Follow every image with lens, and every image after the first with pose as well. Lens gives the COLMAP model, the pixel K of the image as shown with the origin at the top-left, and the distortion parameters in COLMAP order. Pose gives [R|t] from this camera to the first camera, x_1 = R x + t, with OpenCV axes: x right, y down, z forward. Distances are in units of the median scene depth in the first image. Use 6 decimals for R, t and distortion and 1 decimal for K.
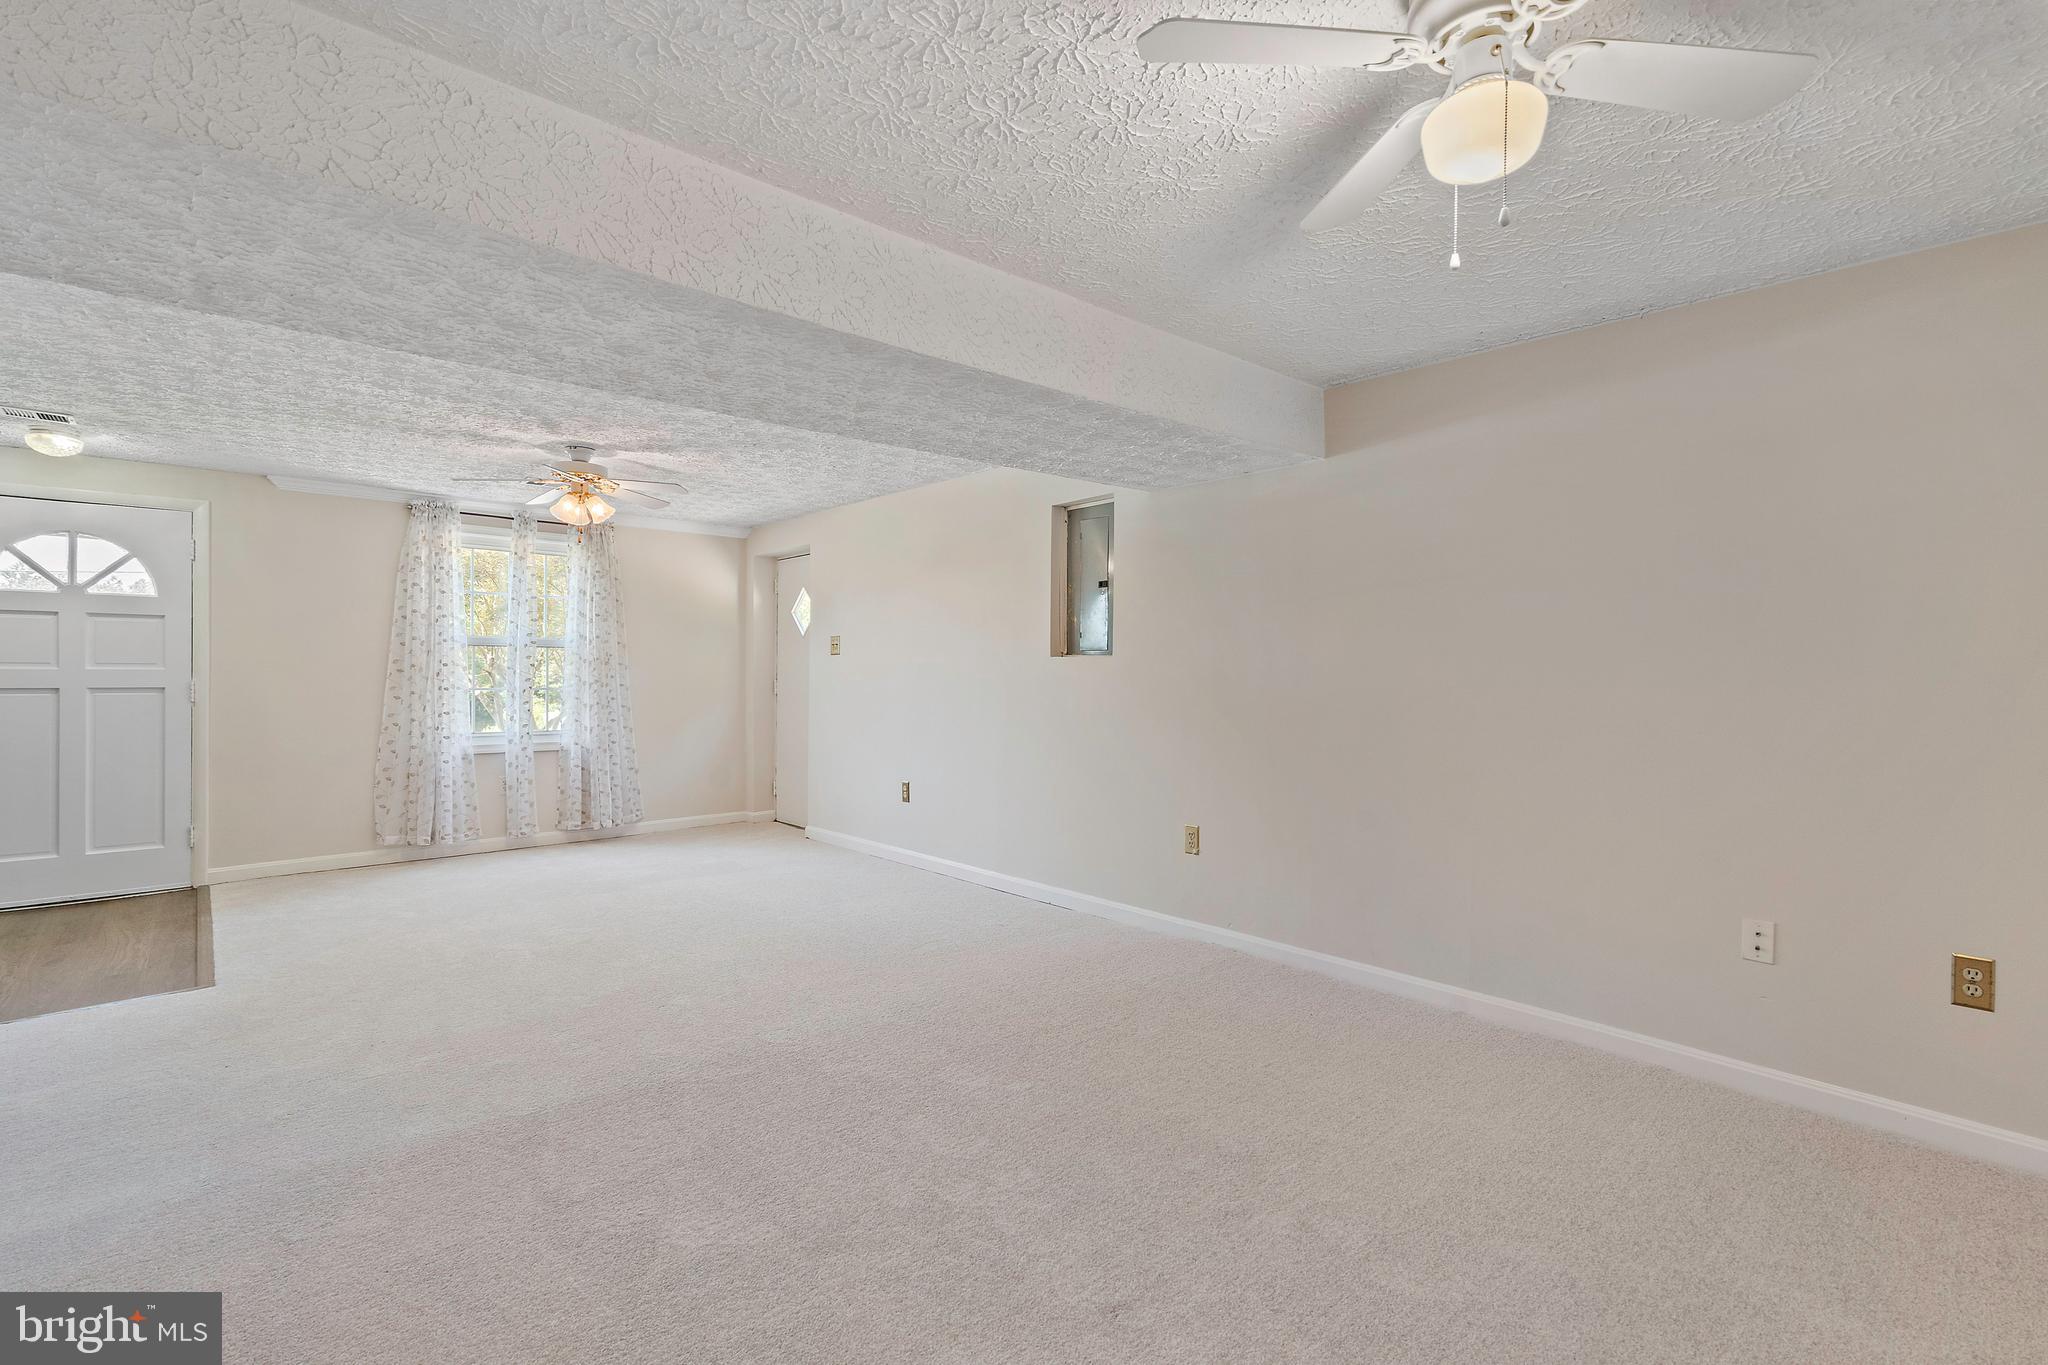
lens RADIAL K [[931.2, 0, 1014.2], [0, 931.2, 682.9], [0, 0, 1]] dist [0.000350, 0.000313]
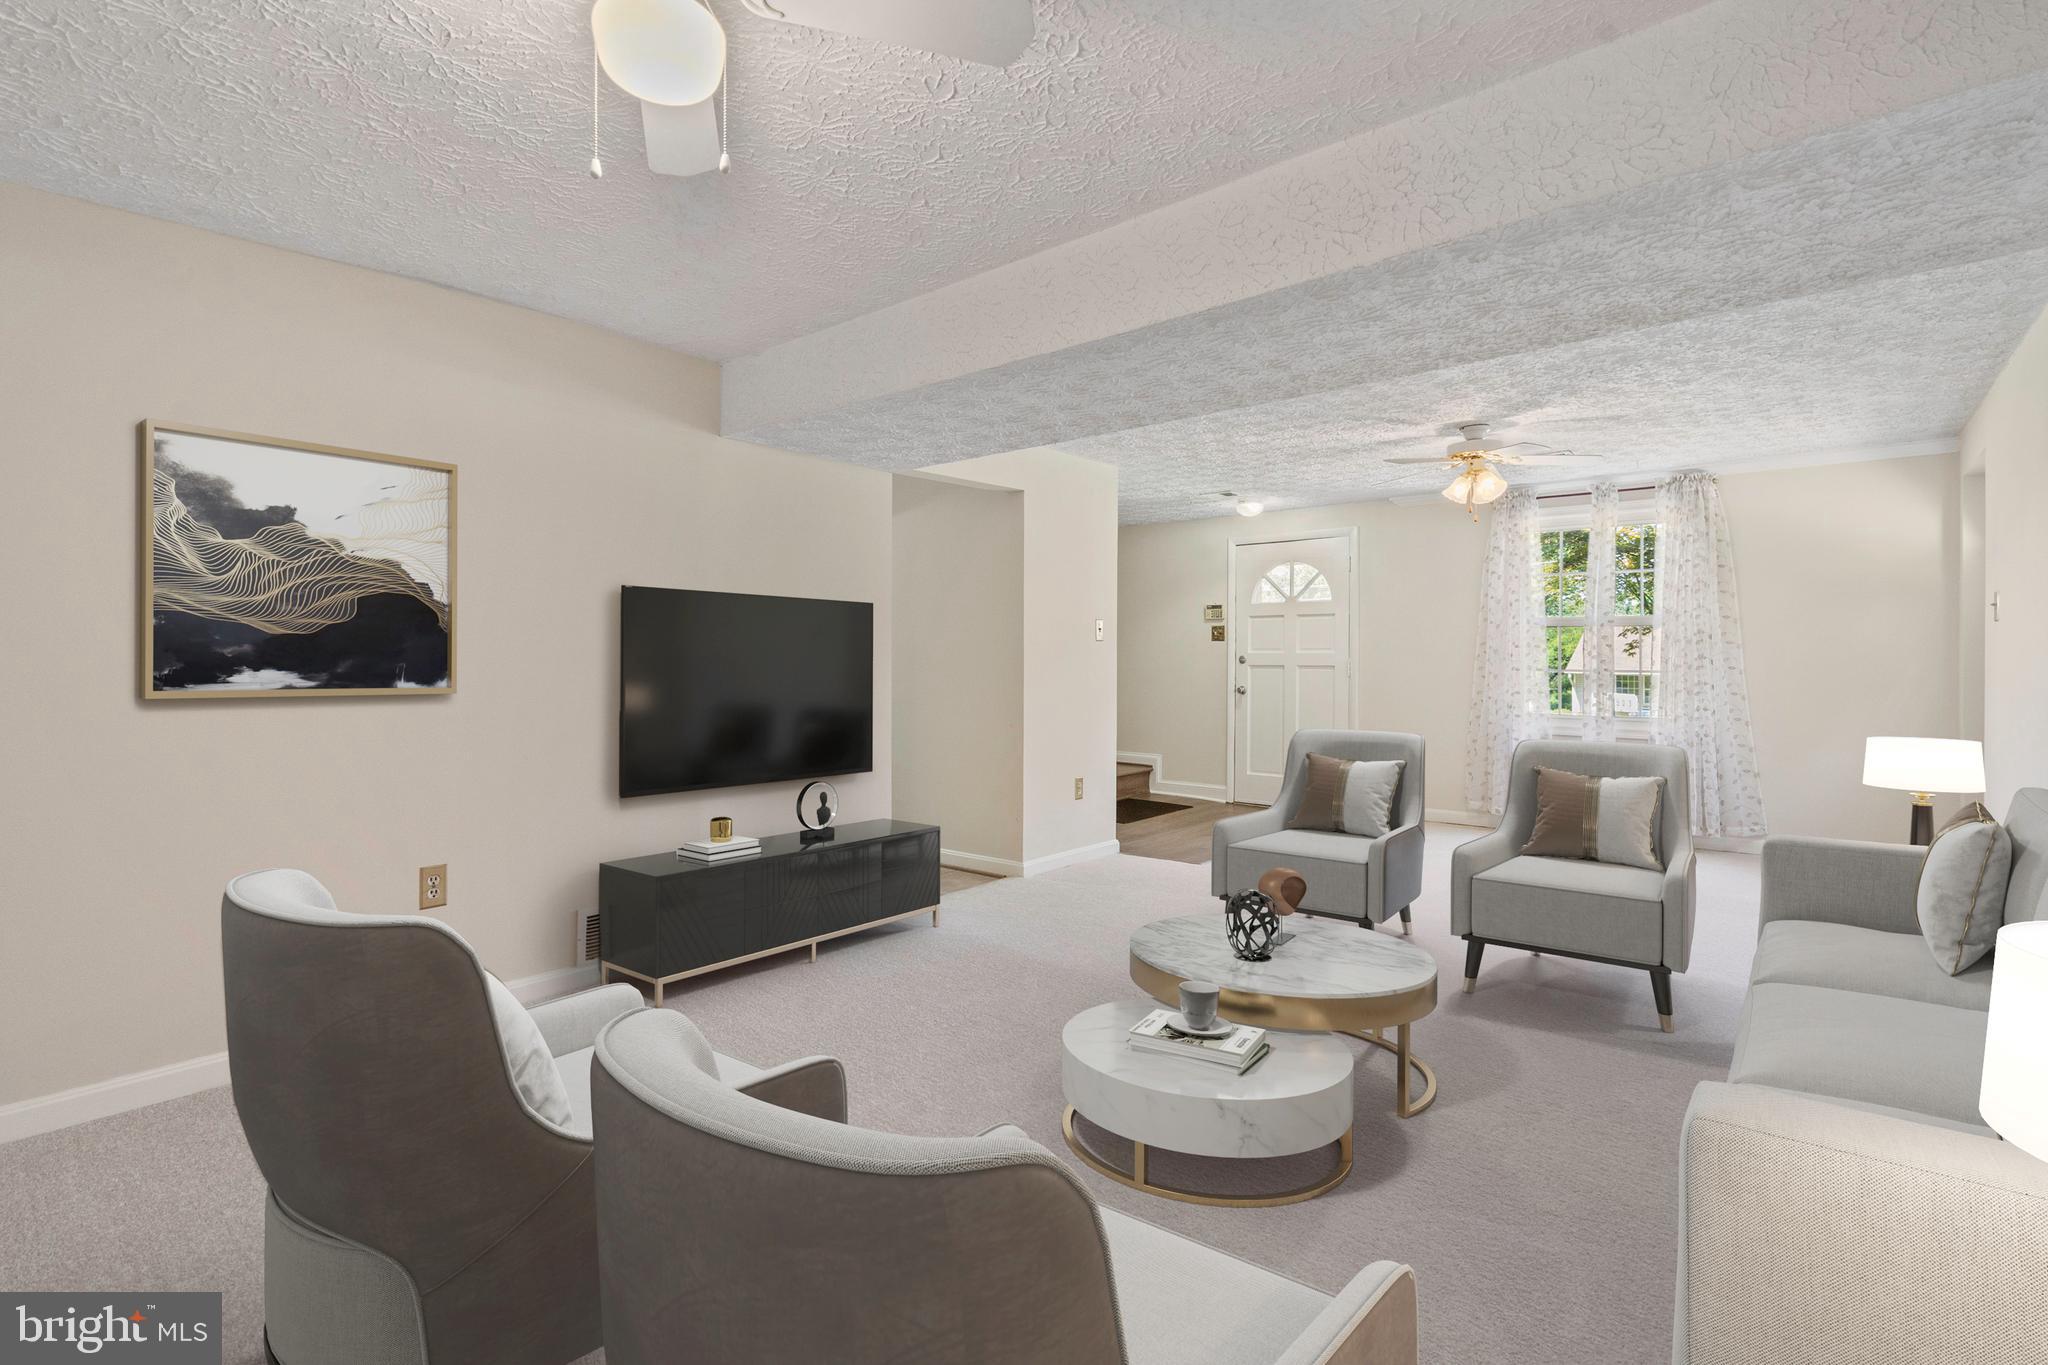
lens RADIAL K [[949.0, 0, 1028.2], [0, 949.0, 657.6], [0, 0, 1]] dist [-0.000203, 0.000030]
pose [[0.134526, -0.000904, -0.990910, 0.444254], [-0.010101, 0.999946, -0.002283, 0.001214], [0.990859, 0.010316, 0.134509, 0.373311]]
